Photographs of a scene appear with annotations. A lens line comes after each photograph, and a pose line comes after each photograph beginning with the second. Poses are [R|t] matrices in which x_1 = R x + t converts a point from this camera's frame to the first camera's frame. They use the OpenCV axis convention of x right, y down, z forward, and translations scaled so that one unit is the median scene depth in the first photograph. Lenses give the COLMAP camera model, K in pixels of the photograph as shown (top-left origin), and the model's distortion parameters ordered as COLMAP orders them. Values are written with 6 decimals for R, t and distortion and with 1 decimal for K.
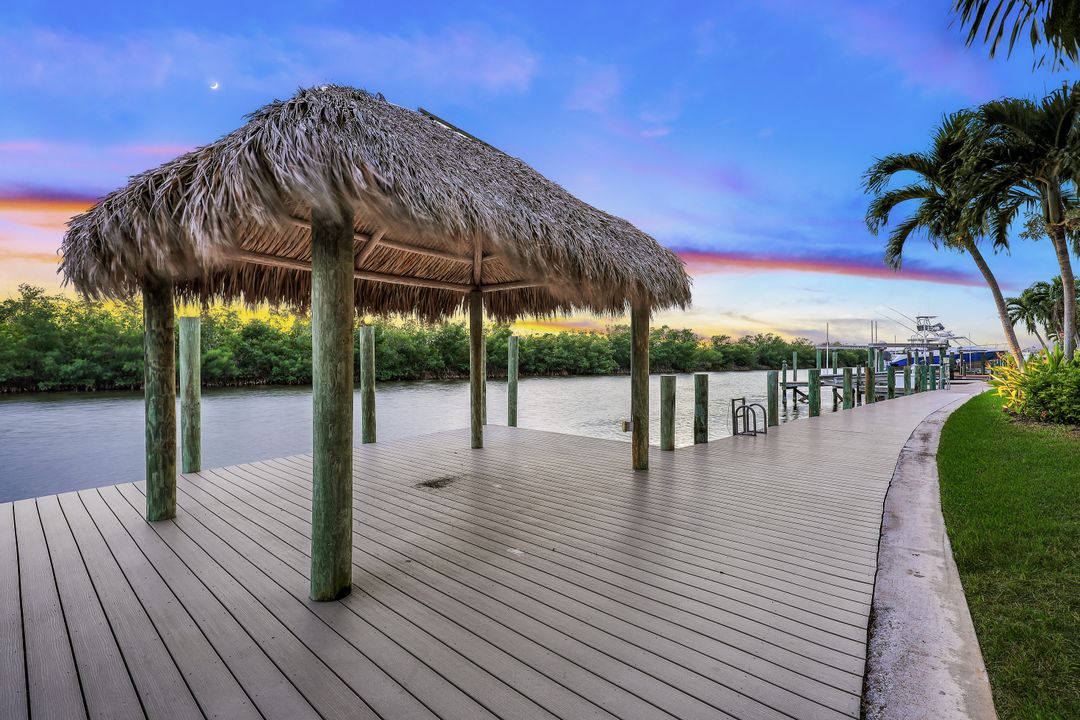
lens RADIAL K [[537.7, 0, 538.1], [0, 537.7, 360.4], [0, 0, 1]] dist [0.001001, 0.000252]
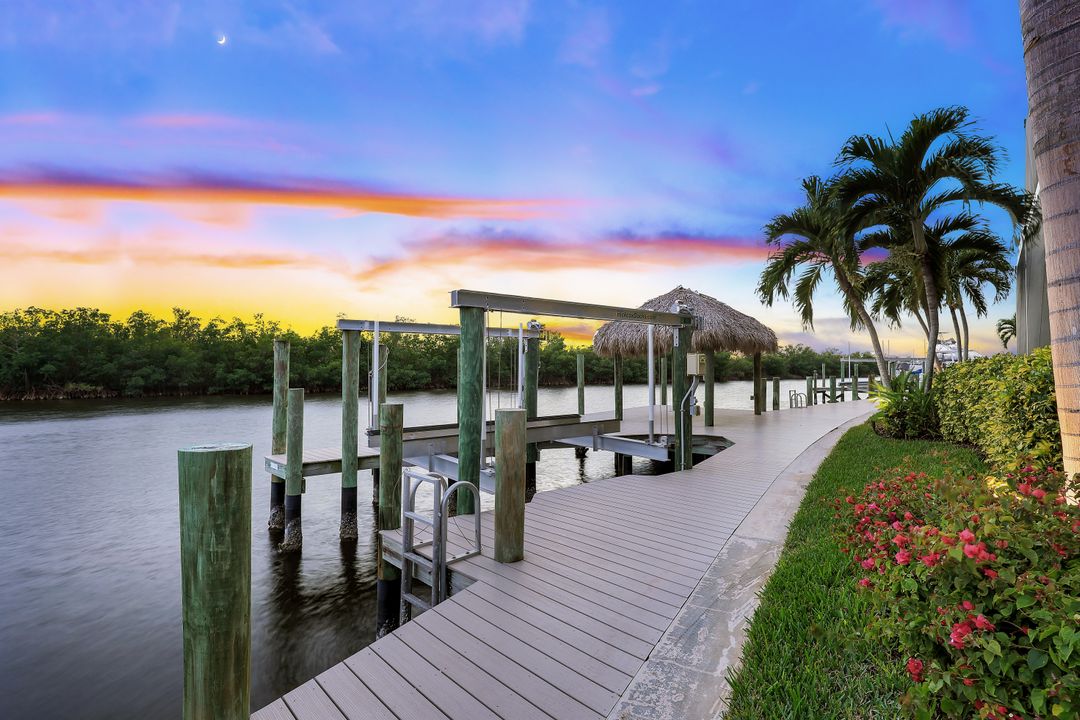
lens RADIAL K [[529.8, 0, 539.9], [0, 529.8, 361.3], [0, 0, 1]] dist [-0.004102, -0.000404]
pose [[0.998795, -0.000358, -0.049085, -0.108274], [-0.000428, 0.999872, -0.016009, -0.001347], [0.049085, 0.016011, 0.998666, -0.233677]]
